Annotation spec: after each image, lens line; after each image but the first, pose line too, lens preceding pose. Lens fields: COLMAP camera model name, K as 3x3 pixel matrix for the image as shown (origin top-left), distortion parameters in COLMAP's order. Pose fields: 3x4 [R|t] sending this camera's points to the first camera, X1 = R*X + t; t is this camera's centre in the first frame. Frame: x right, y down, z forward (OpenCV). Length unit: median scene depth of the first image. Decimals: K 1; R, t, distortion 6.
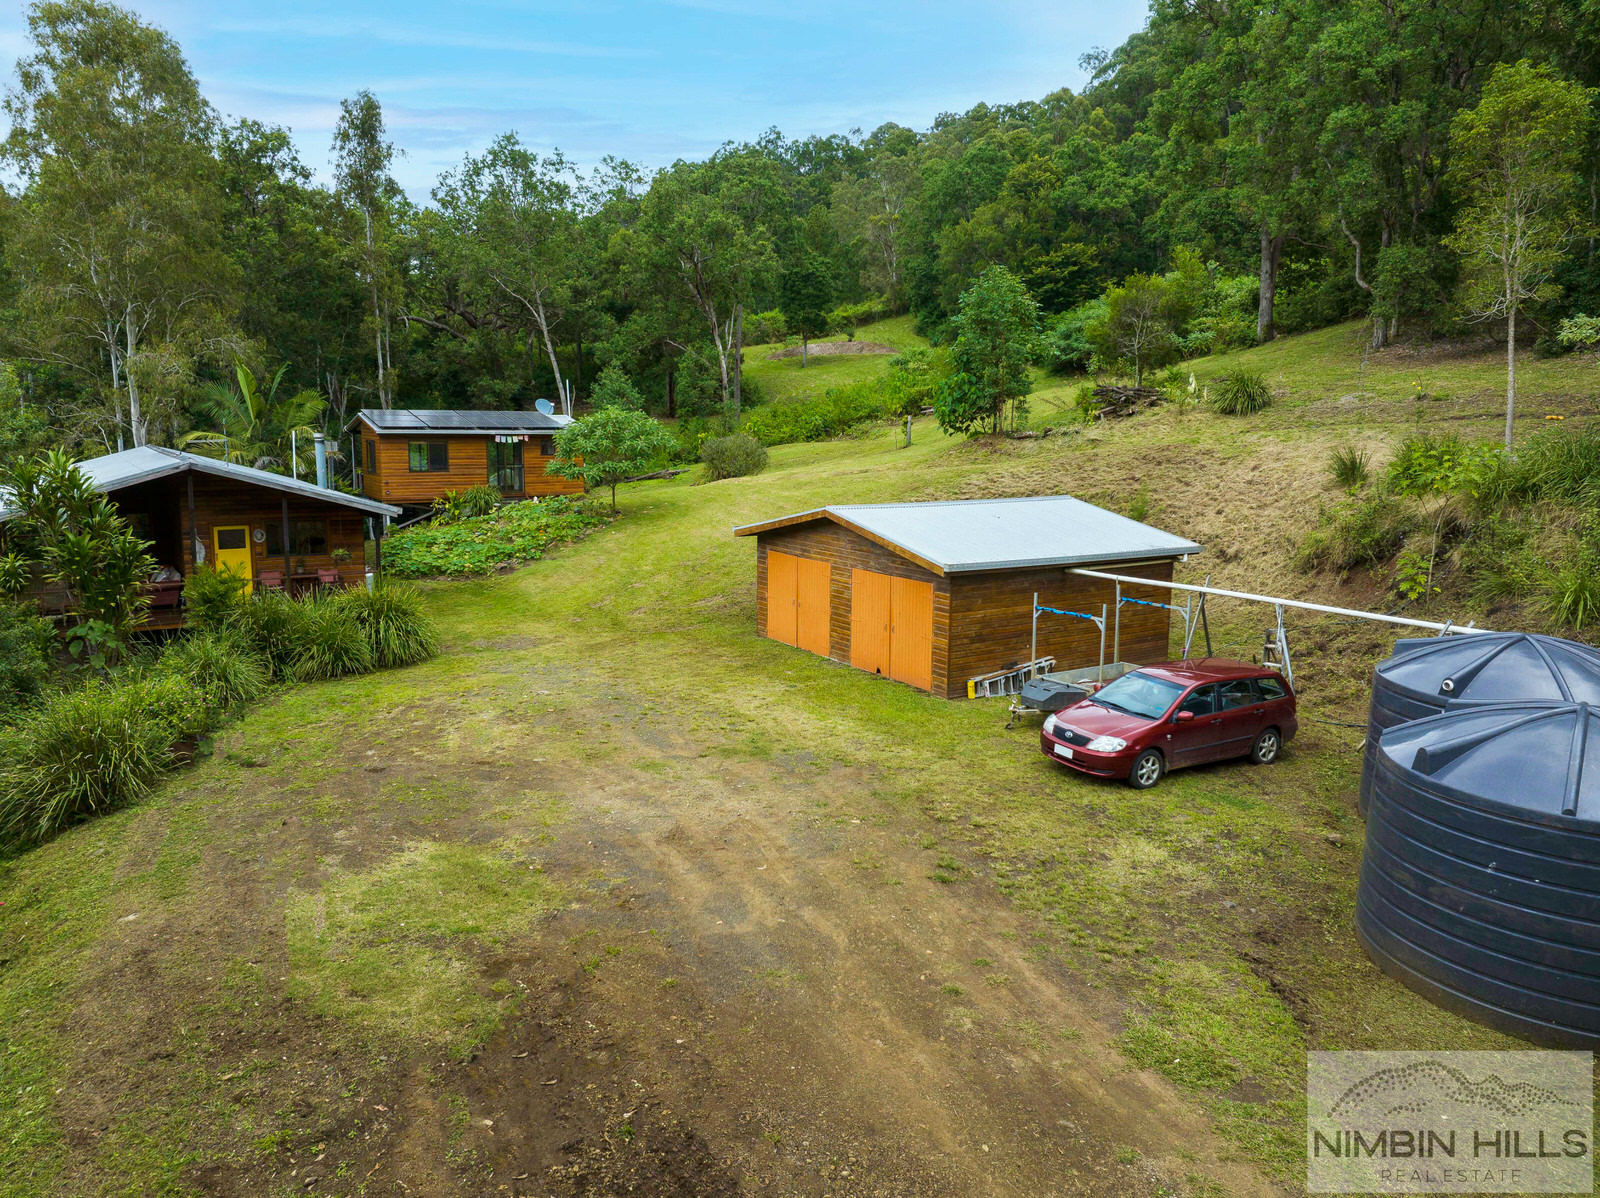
lens RADIAL K [[1123.8, 0, 807.0], [0, 1123.8, 600.8], [0, 0, 1]] dist [-0.047070, 0.014858]
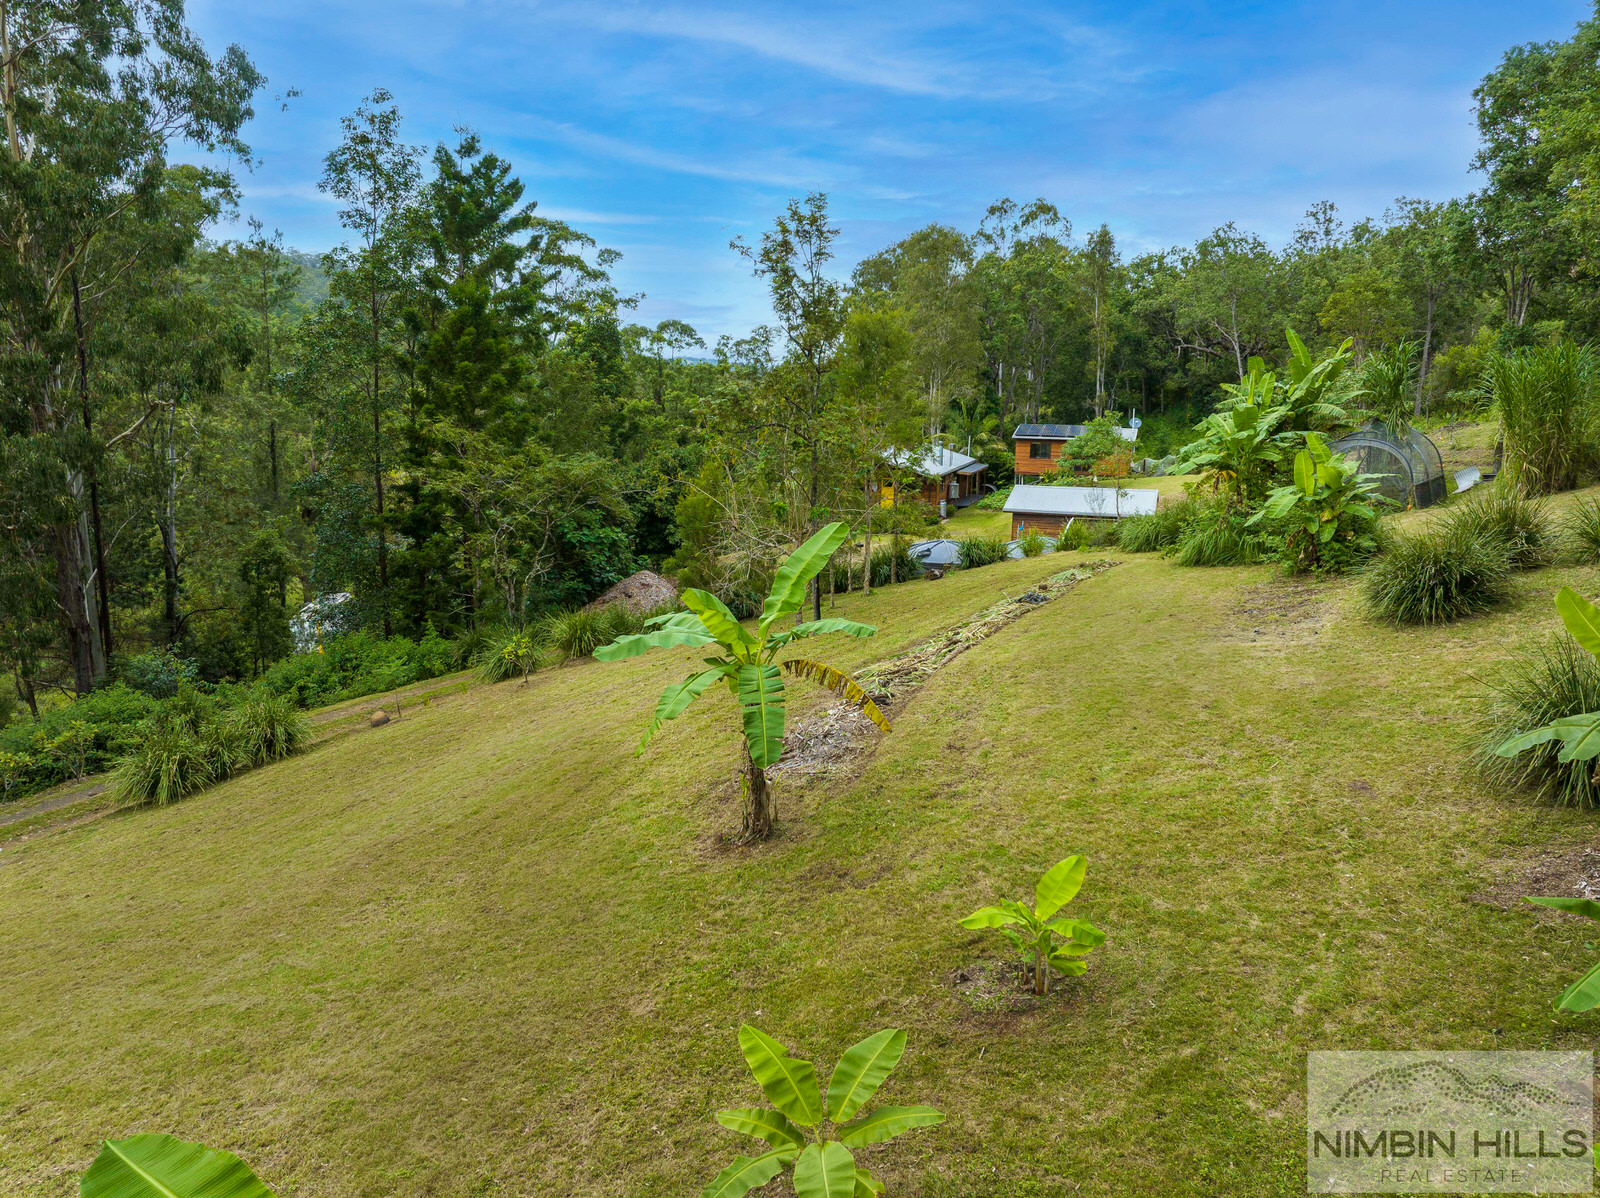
lens RADIAL K [[1123.8, 0, 797.8], [0, 1123.8, 601.4], [0, 0, 1]] dist [-0.047070, 0.014858]
pose [[0.618053, 0.149533, -0.771784, 0.551732], [-0.126937, 0.987843, 0.089742, 0.003834], [0.775820, 0.042502, 0.629521, -0.308220]]
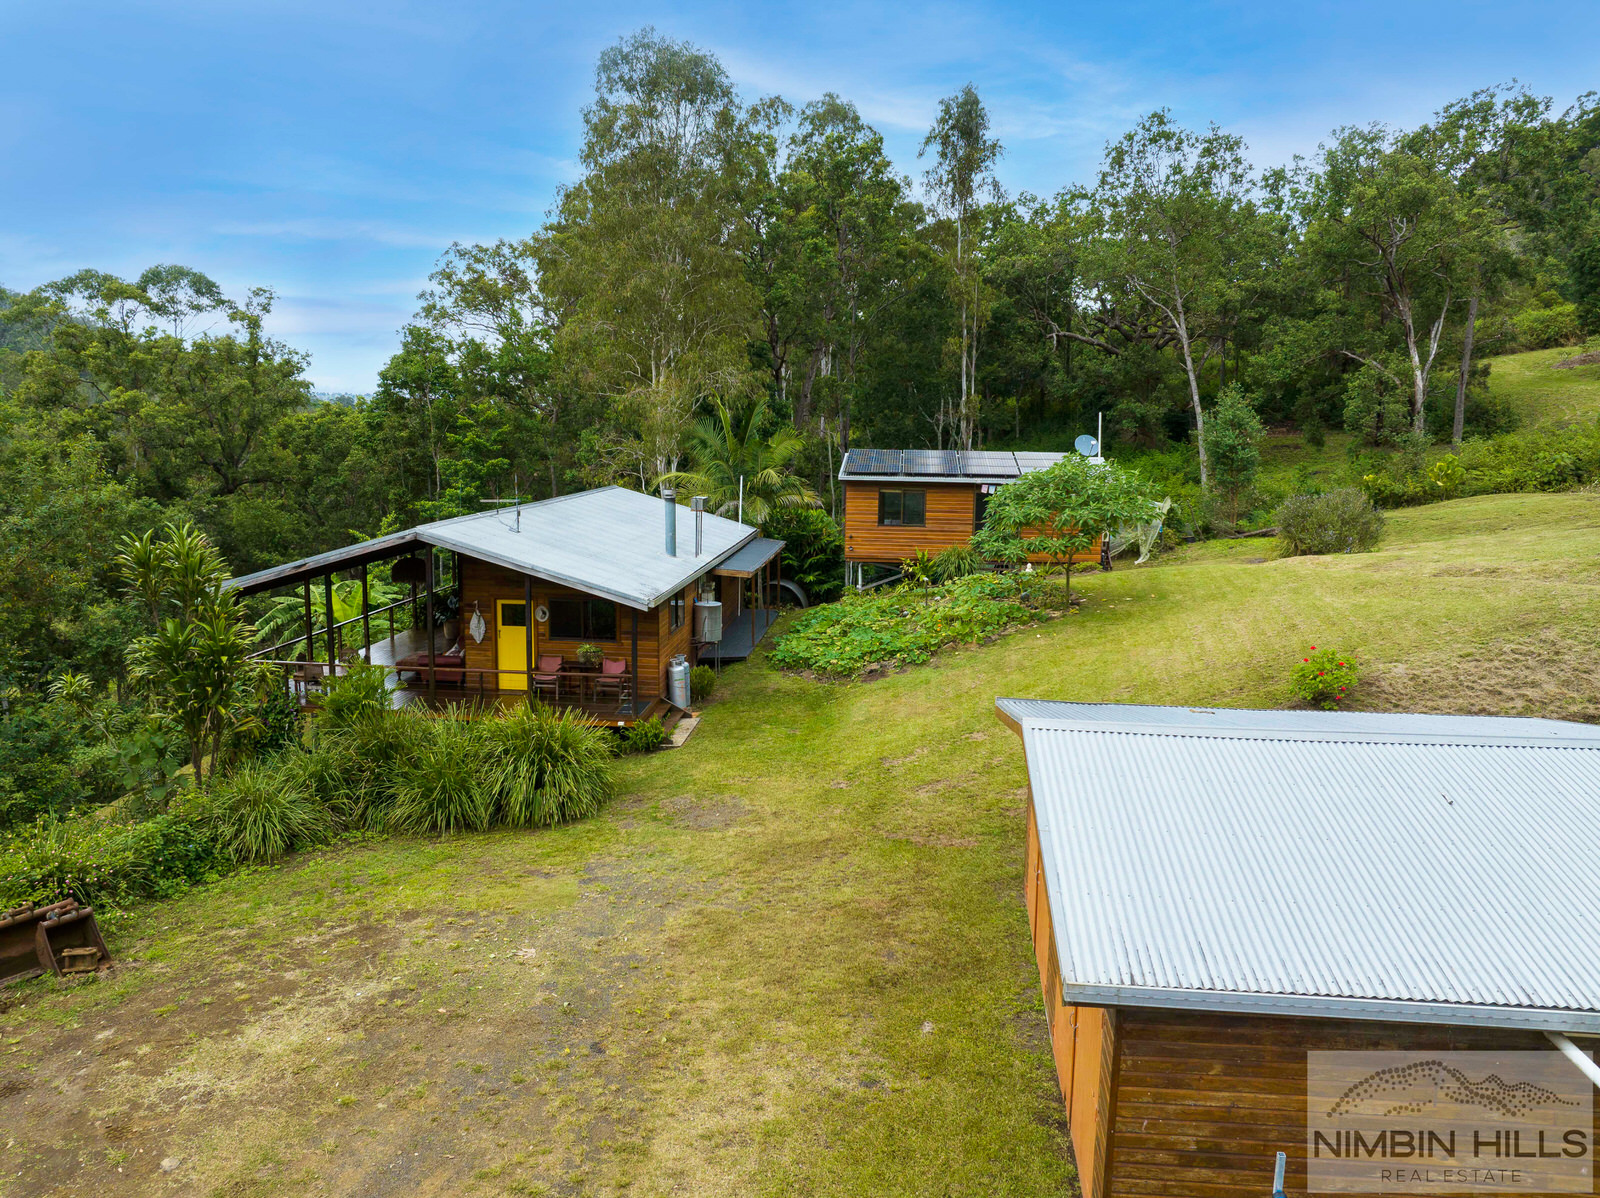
lens RADIAL K [[1123.8, 0, 802.5], [0, 1123.8, 598.7], [0, 0, 1]] dist [-0.047070, 0.014858]
pose [[0.776234, 0.095942, -0.623102, 0.078185], [-0.102543, 0.994405, 0.025370, -0.045082], [0.622050, 0.044202, 0.781729, 0.181871]]
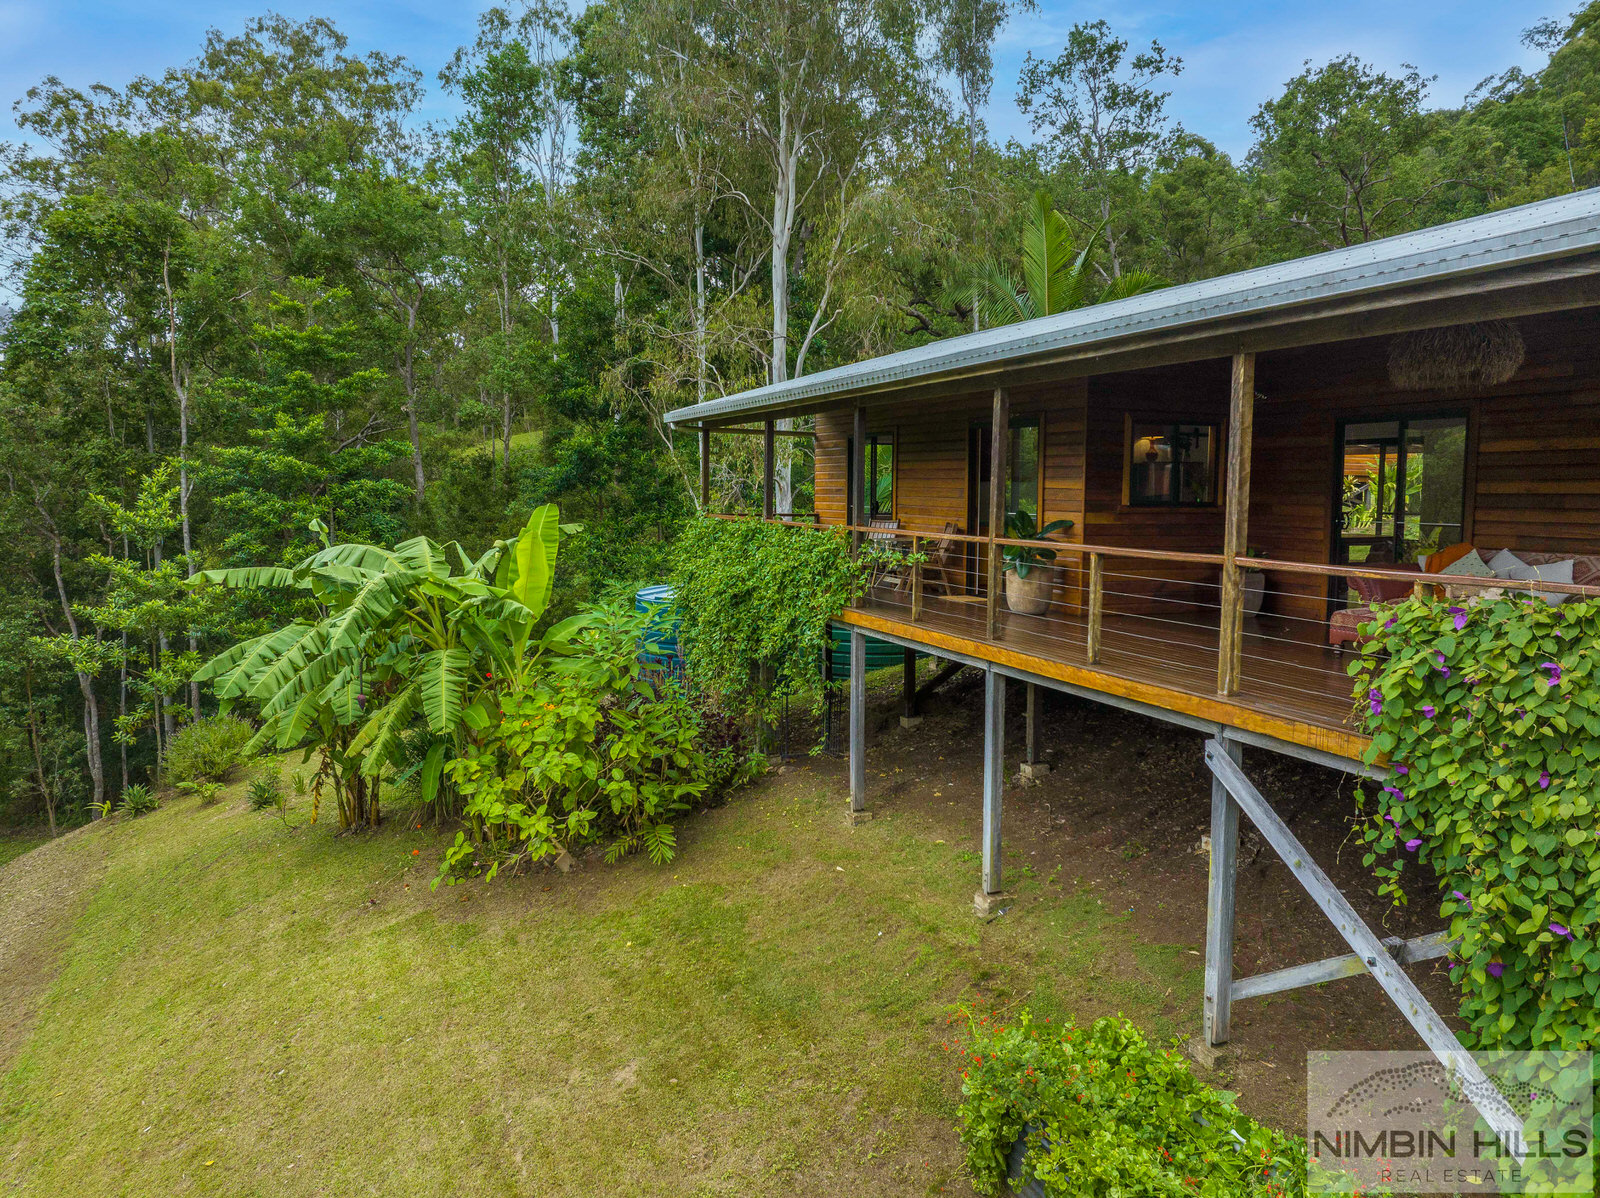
lens RADIAL K [[1123.8, 0, 793.3], [0, 1123.8, 591.0], [0, 0, 1]] dist [-0.047070, 0.014858]
pose [[0.980273, 0.013657, -0.197174, -0.292427], [-0.027466, 0.997343, -0.067474, 0.004926], [0.195729, 0.071559, 0.978044, 0.260731]]
